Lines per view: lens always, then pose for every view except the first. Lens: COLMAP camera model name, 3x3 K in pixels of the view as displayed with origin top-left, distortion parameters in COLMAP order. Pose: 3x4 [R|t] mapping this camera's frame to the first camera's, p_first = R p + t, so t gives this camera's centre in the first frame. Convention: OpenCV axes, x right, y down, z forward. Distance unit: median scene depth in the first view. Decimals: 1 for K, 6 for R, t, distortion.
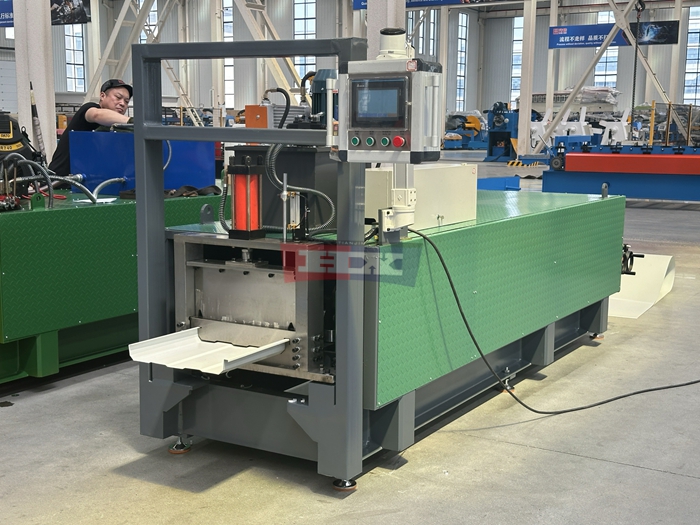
lens RADIAL K [[977.1, 0, 357.4], [0, 977.1, 263.7], [0, 0, 1]] dist [0.112599, 0.000000]
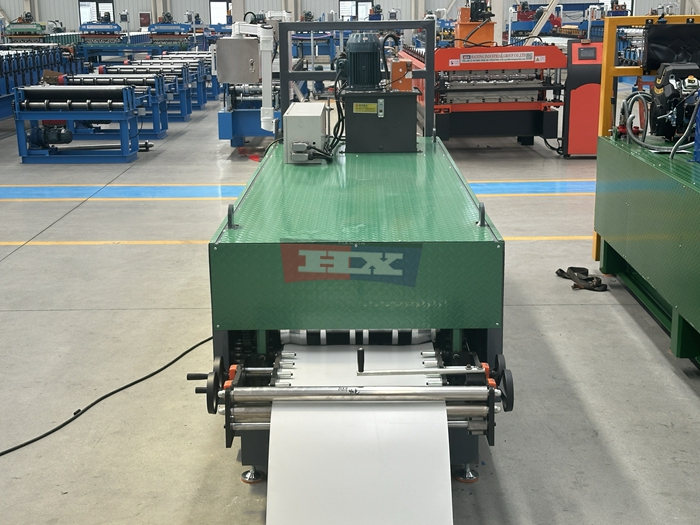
lens RADIAL K [[1040.6, 0, 347.9], [0, 1040.6, 258.2], [0, 0, 1]] dist [0.111000, 0.000000]
pose [[-0.863180, 0.115515, -0.491504, 0.745425], [-0.069559, 0.936985, 0.342374, -0.405467], [0.500081, 0.329720, -0.800752, 2.279325]]
